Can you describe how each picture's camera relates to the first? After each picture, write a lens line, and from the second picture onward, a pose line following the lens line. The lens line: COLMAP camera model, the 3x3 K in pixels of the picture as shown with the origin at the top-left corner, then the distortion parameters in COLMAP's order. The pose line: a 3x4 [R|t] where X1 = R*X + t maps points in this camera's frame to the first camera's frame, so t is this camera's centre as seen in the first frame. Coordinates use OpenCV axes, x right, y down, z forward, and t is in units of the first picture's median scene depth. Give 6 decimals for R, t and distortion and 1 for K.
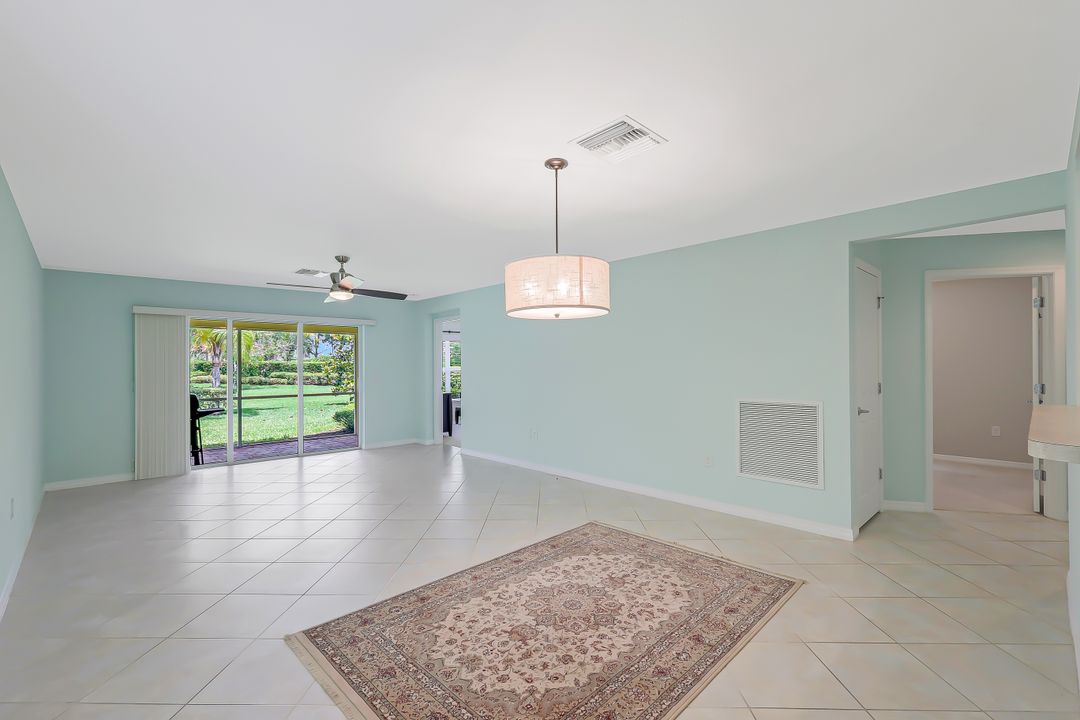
lens RADIAL K [[472.5, 0, 542.3], [0, 472.5, 363.9], [0, 0, 1]] dist [-0.000209, 0.000276]
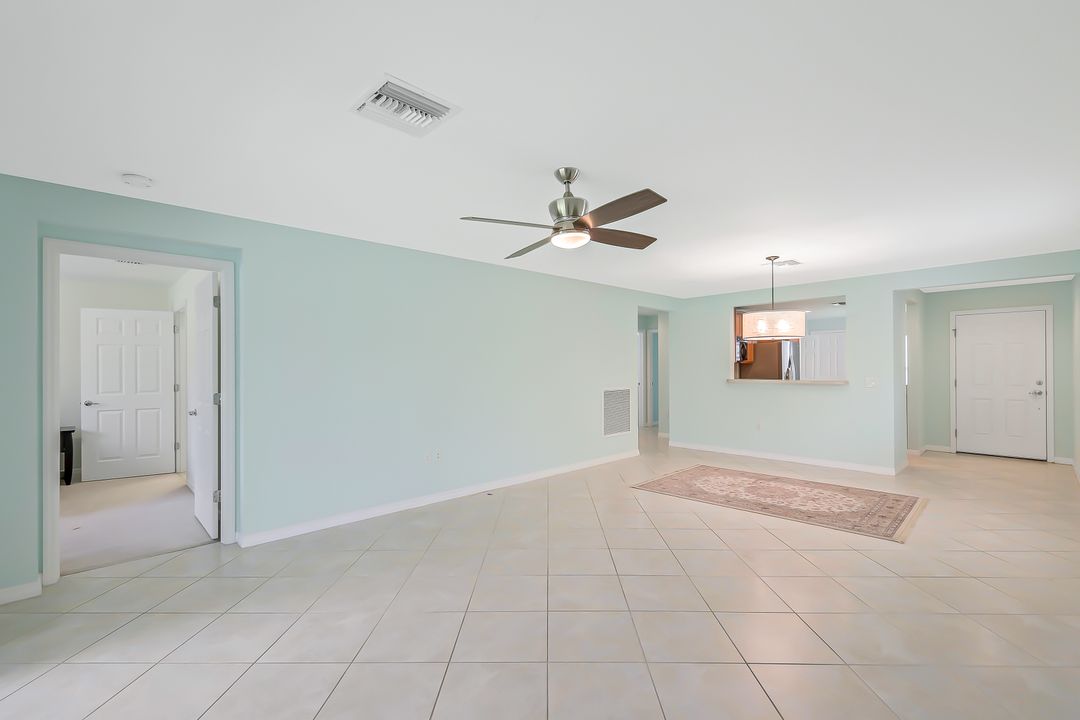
lens RADIAL K [[472.5, 0, 542.3], [0, 472.5, 363.9], [0, 0, 1]] dist [-0.000209, 0.000276]
pose [[-0.000278, 0.016706, 0.999860, -1.633762], [-0.000014, 0.999860, -0.016706, 0.024728], [-1.000000, -0.000019, -0.000277, 1.703320]]
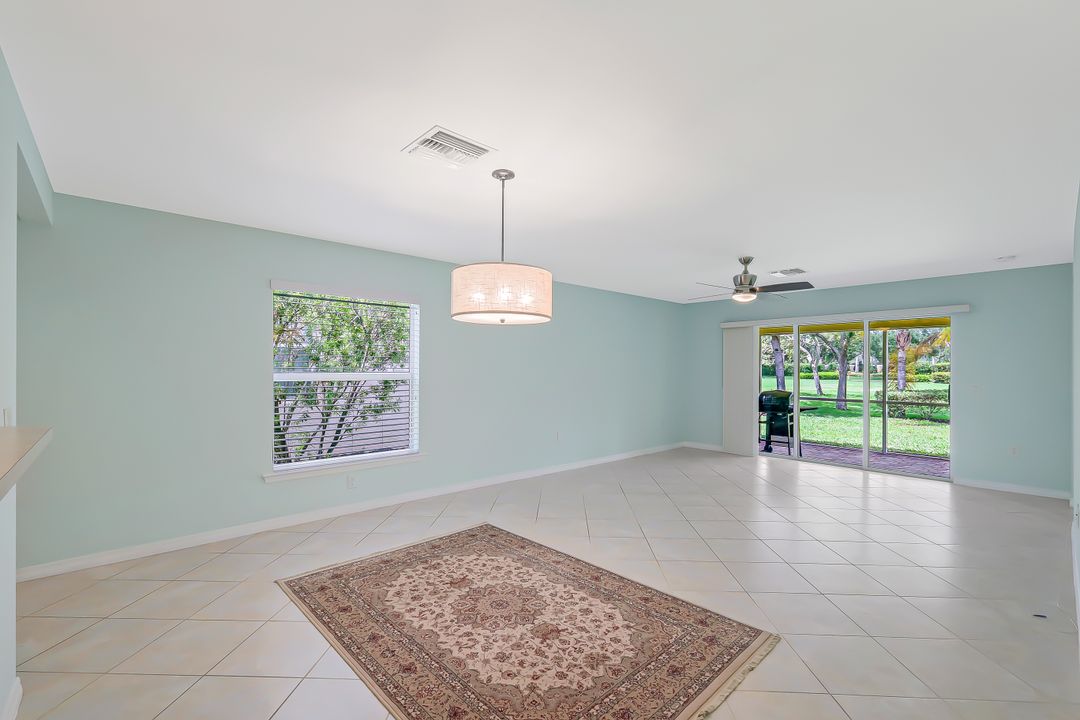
lens RADIAL K [[477.1, 0, 544.8], [0, 477.1, 367.3], [0, 0, 1]] dist [0.001737, 0.000244]
pose [[-0.020417, 0.005199, -0.999778, 0.964583], [-0.002114, 0.999984, 0.005243, -0.004963], [0.999789, 0.002221, -0.020405, 0.992568]]
